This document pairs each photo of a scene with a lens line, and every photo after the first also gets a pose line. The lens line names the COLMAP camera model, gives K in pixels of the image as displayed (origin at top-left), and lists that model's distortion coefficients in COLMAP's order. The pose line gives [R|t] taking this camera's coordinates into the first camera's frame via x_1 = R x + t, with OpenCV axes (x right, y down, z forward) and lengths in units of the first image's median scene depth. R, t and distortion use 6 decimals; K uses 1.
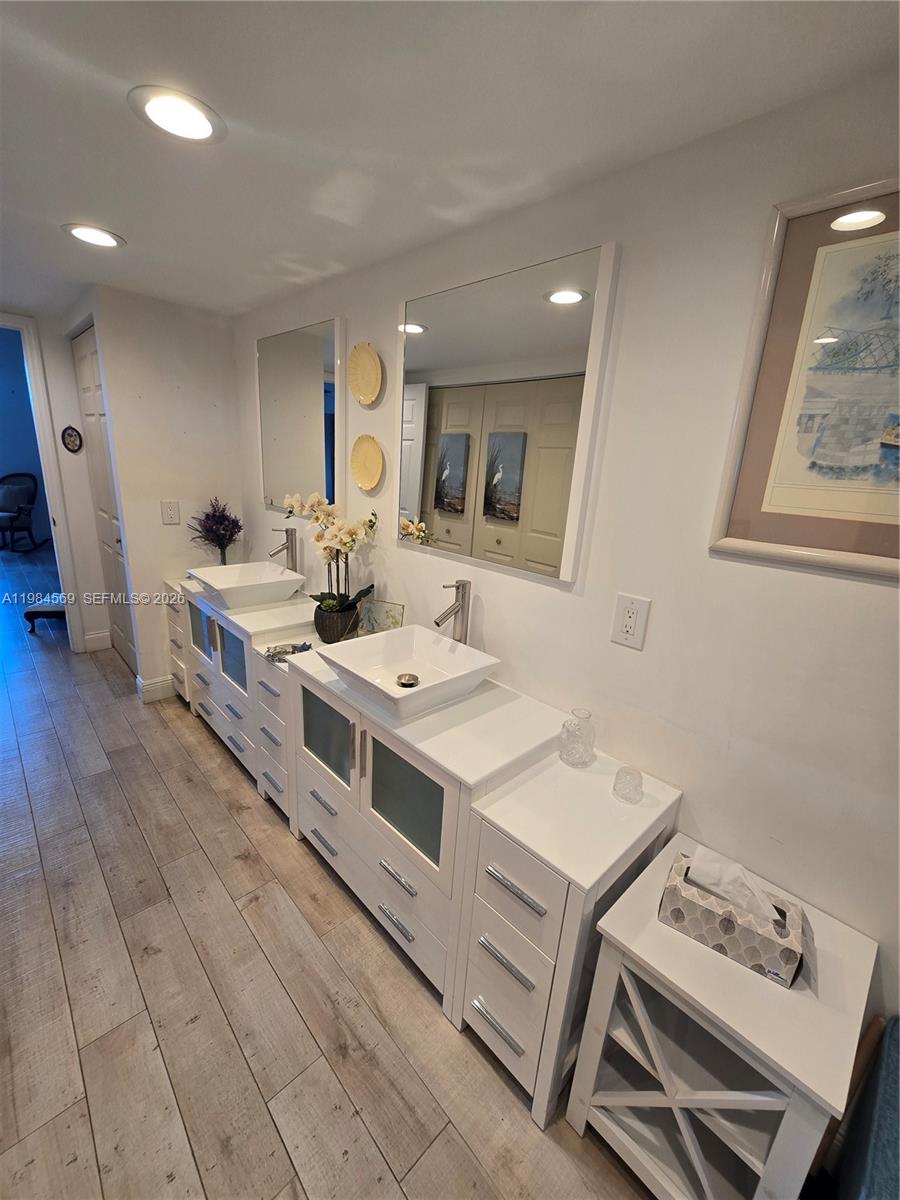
lens RADIAL K [[491.9, 0, 444.8], [0, 491.9, 601.1], [0, 0, 1]] dist [-0.000245, 0.000181]
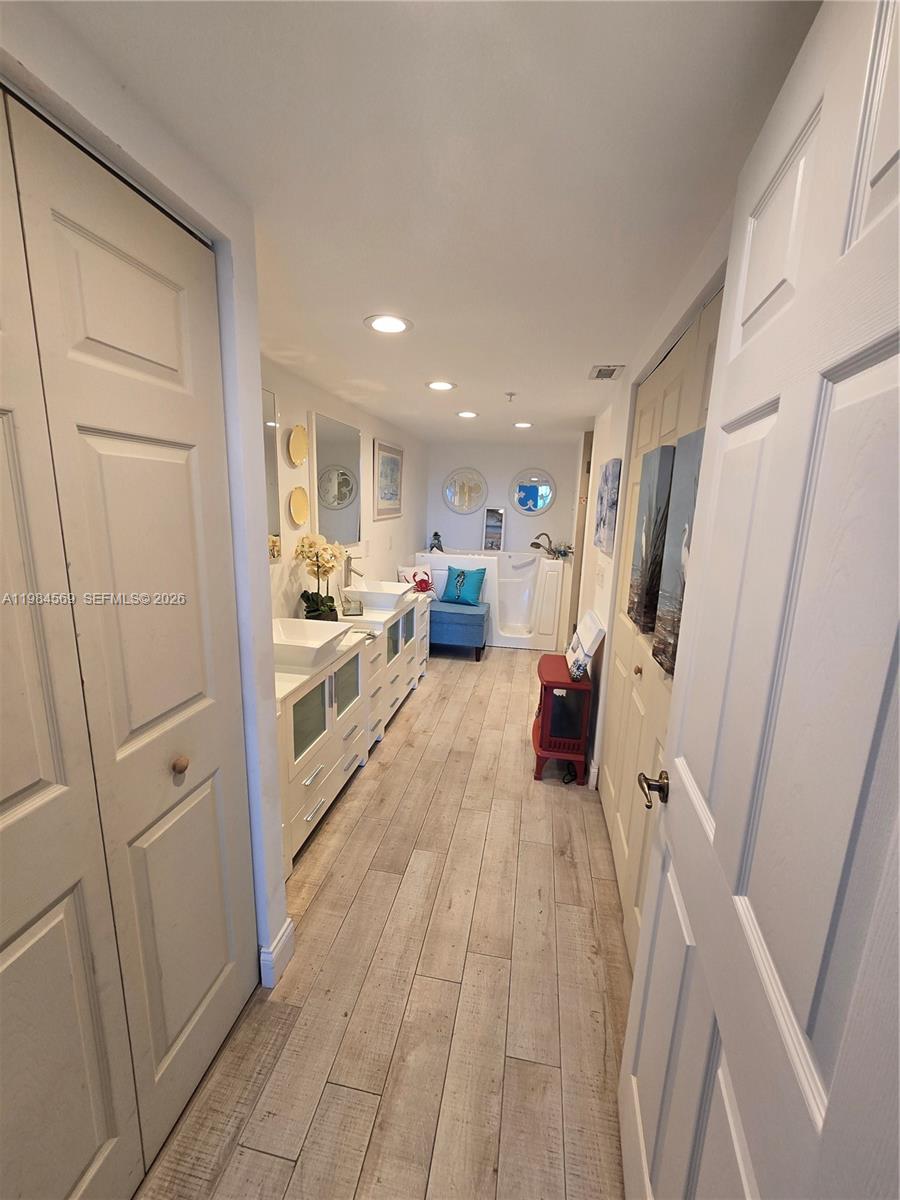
lens RADIAL K [[491.9, 0, 449.1], [0, 491.9, 597.4], [0, 0, 1]] dist [-0.000245, 0.000181]
pose [[-0.584119, -0.241953, 0.774767, -1.656728], [0.159026, 0.901922, 0.401556, -0.575301], [-0.795937, 0.357765, -0.488353, 1.536901]]
